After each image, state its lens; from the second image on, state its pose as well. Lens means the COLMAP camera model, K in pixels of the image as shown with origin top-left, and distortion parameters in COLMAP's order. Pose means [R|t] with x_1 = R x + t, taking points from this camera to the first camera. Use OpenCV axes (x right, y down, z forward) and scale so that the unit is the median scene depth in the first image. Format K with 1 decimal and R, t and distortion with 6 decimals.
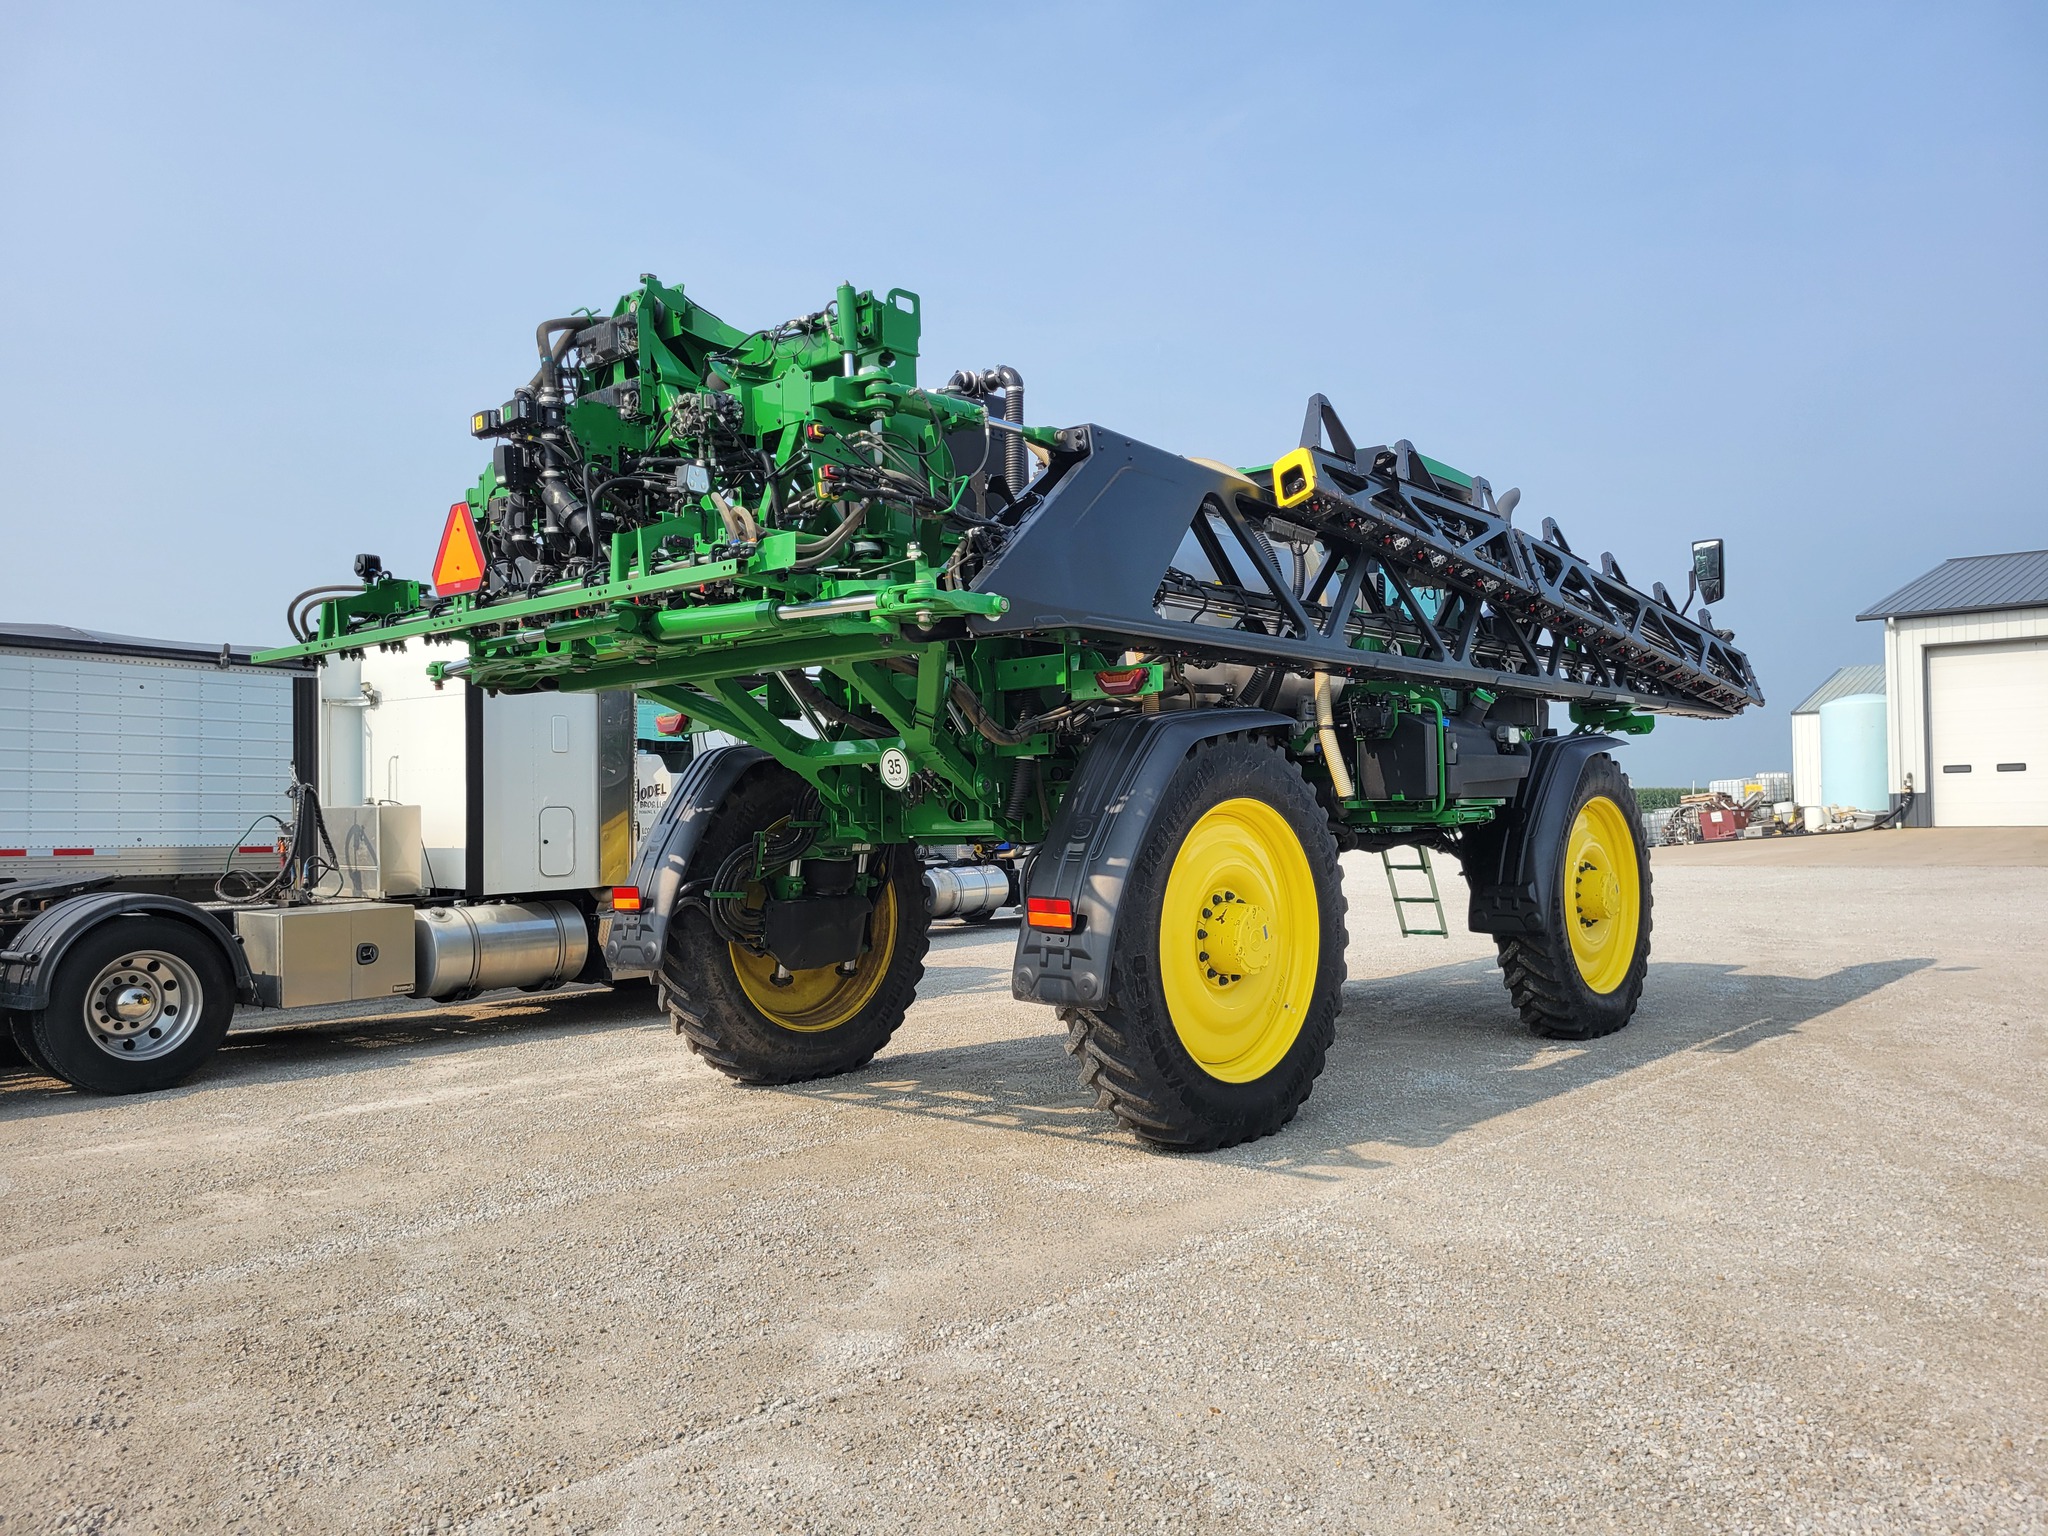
lens RADIAL K [[1498.9, 0, 1024.0], [0, 1498.9, 768.0], [0, 0, 1]] dist [0.033363, -0.006241]
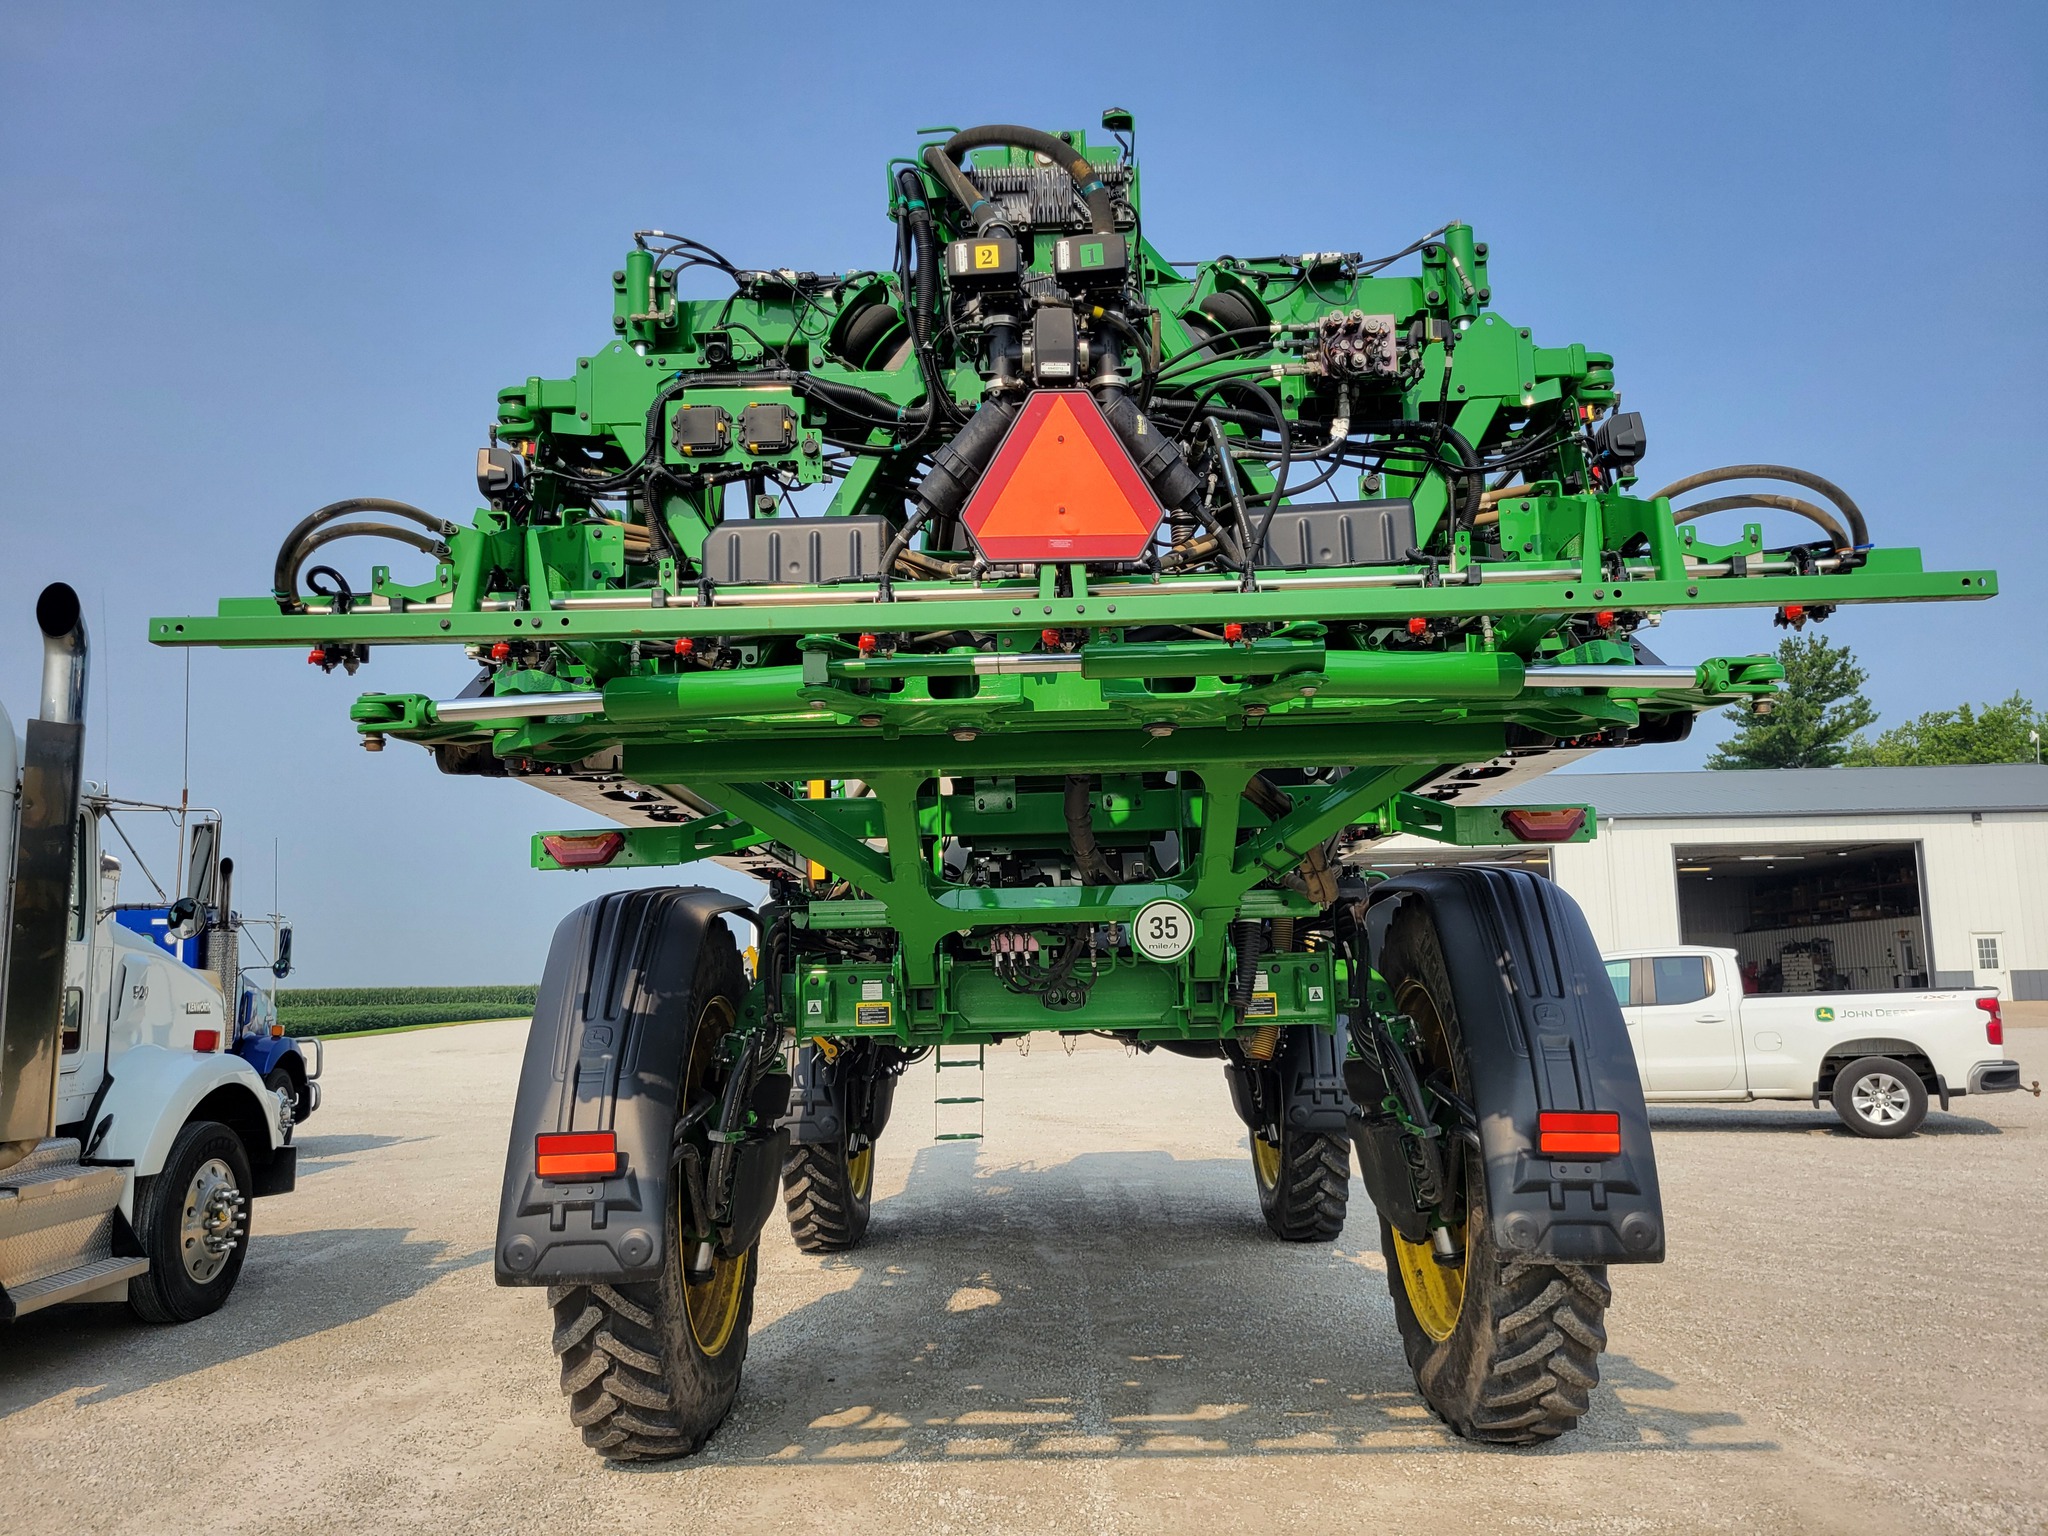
lens RADIAL K [[1498.9, 0, 1024.0], [0, 1498.9, 768.0], [0, 0, 1]] dist [0.033363, -0.006241]
pose [[0.773520, 0.107506, 0.624587, -0.581052], [-0.015871, 0.988485, -0.150486, 0.030318], [-0.633573, 0.106491, 0.766319, 0.504911]]
